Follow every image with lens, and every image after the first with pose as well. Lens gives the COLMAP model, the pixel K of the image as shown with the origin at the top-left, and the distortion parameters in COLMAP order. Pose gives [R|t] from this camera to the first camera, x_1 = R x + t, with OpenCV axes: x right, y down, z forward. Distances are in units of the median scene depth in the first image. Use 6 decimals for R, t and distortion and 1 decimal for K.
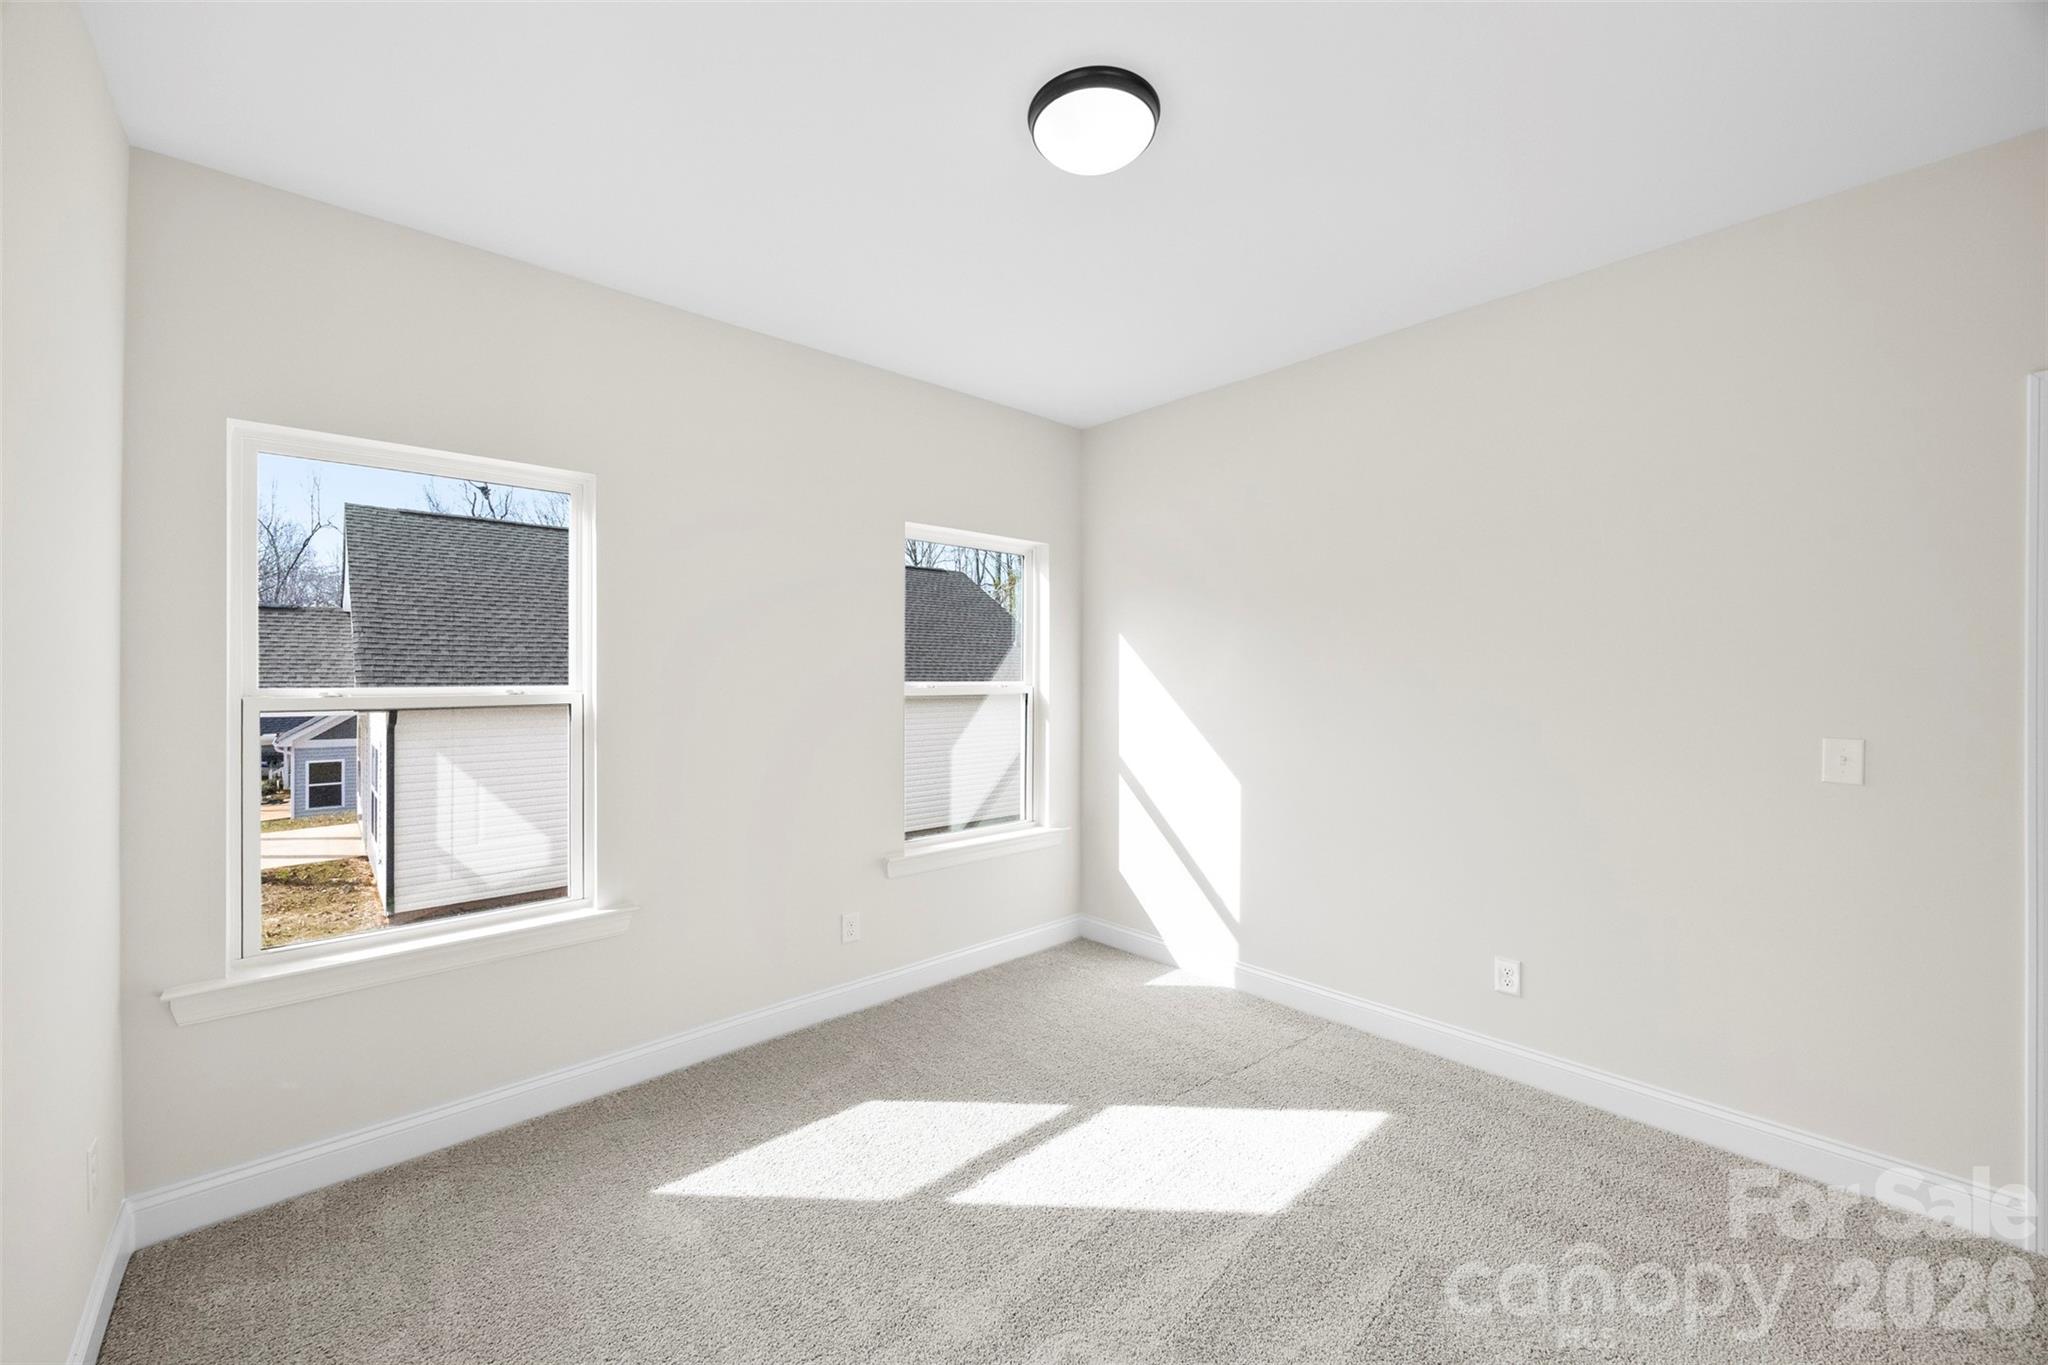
lens RADIAL K [[783.7, 0, 1036.9], [0, 783.7, 681.2], [0, 0, 1]] dist [-0.007642, 0.001708]
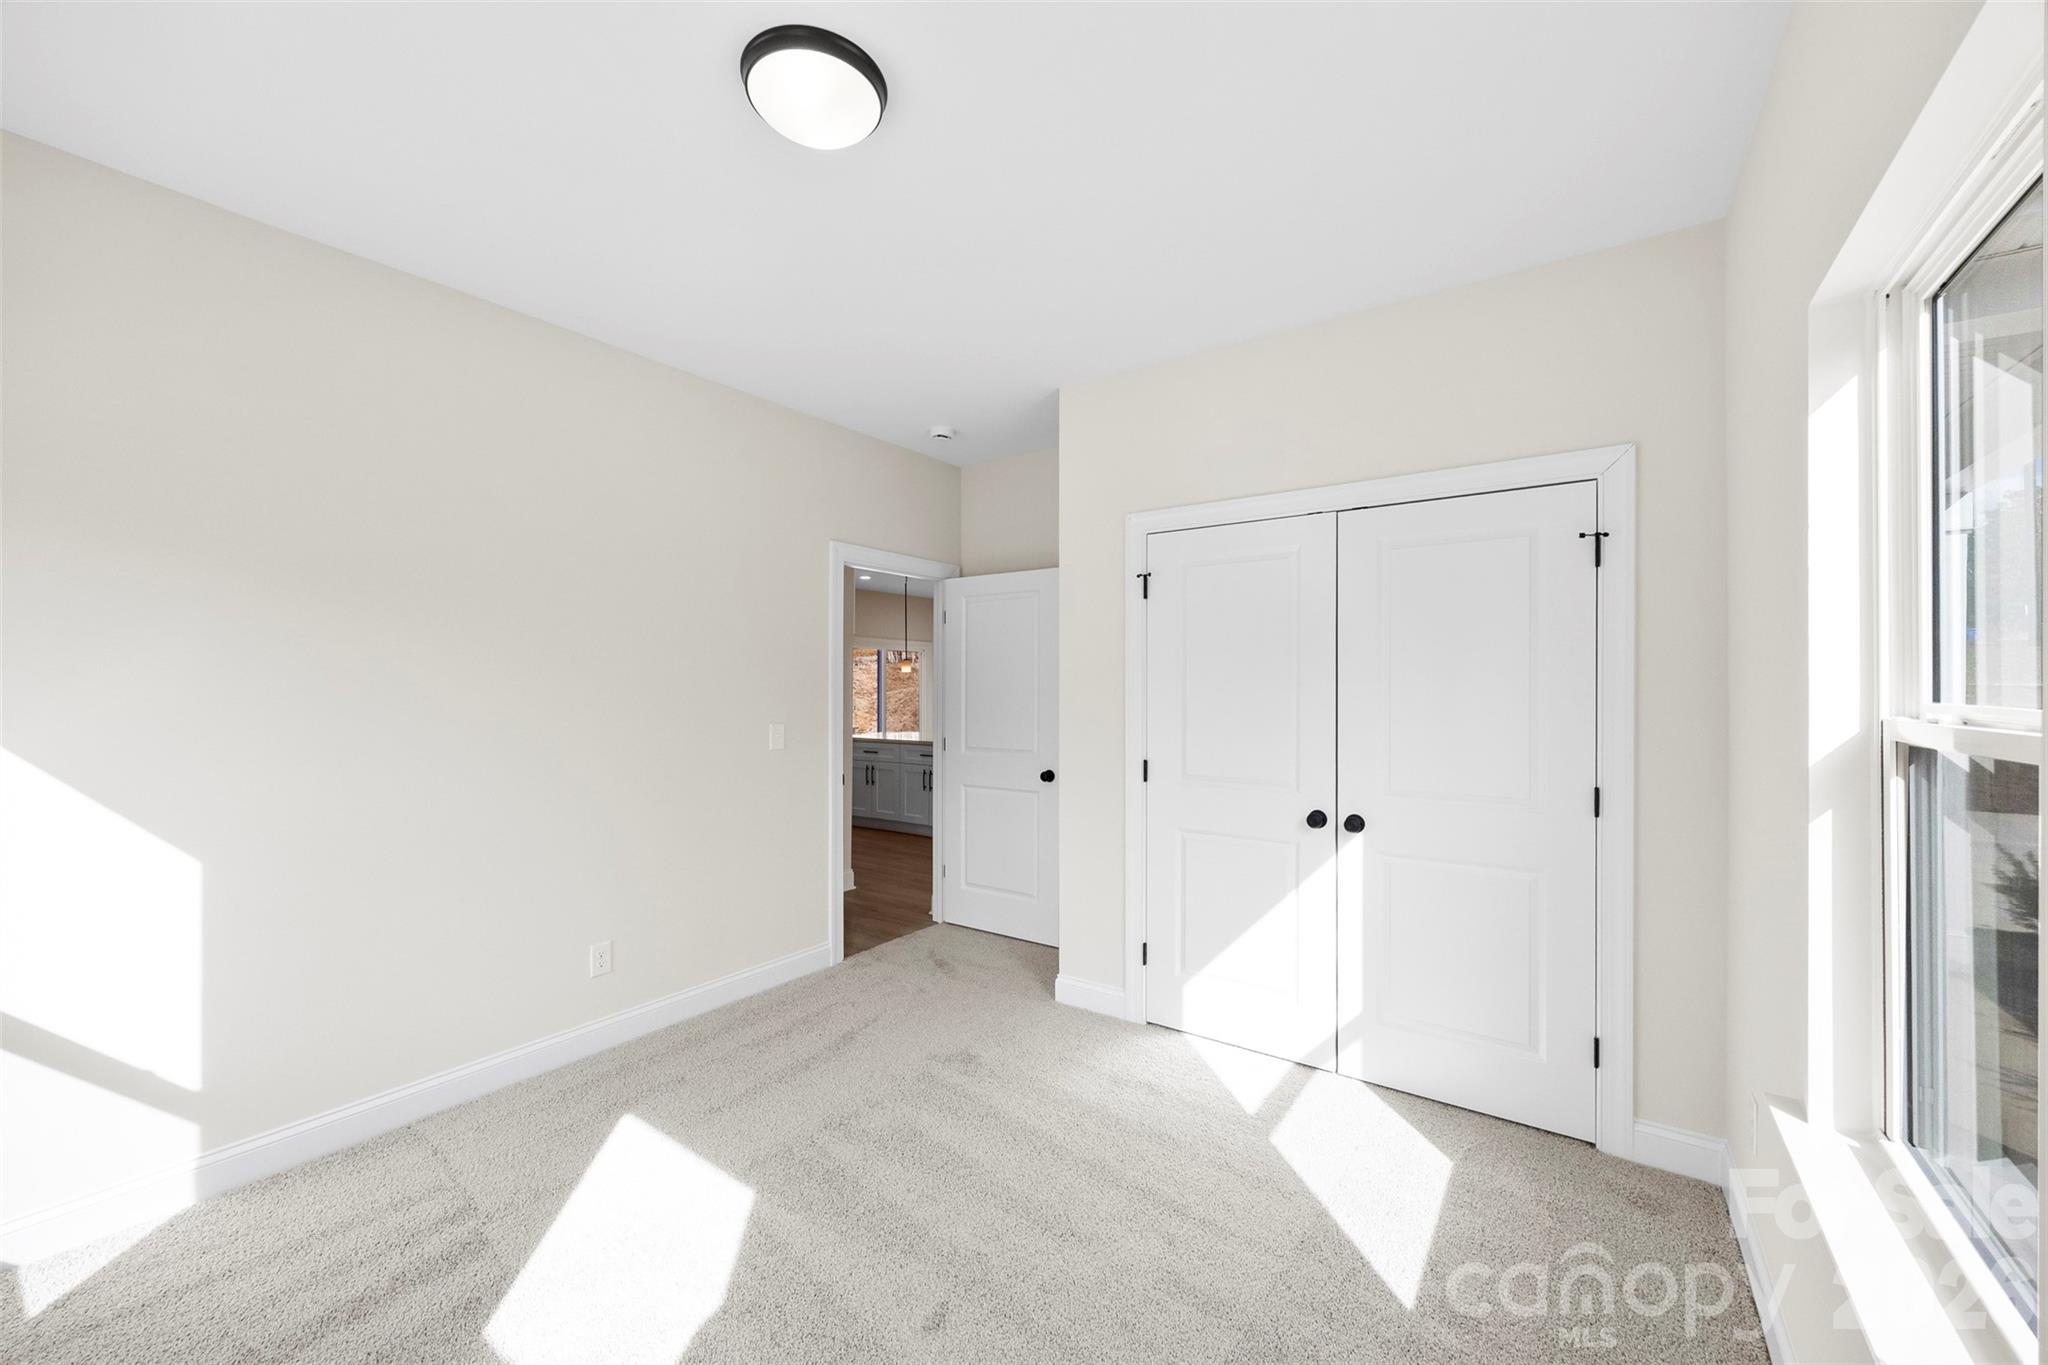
lens RADIAL K [[783.7, 0, 1015.8], [0, 783.7, 683.8], [0, 0, 1]] dist [-0.007642, 0.001708]
pose [[-0.202412, 0.004620, 0.979290, -0.638330], [0.005957, 0.999976, -0.003487, -0.002621], [-0.979282, 0.005128, -0.202435, 0.688659]]
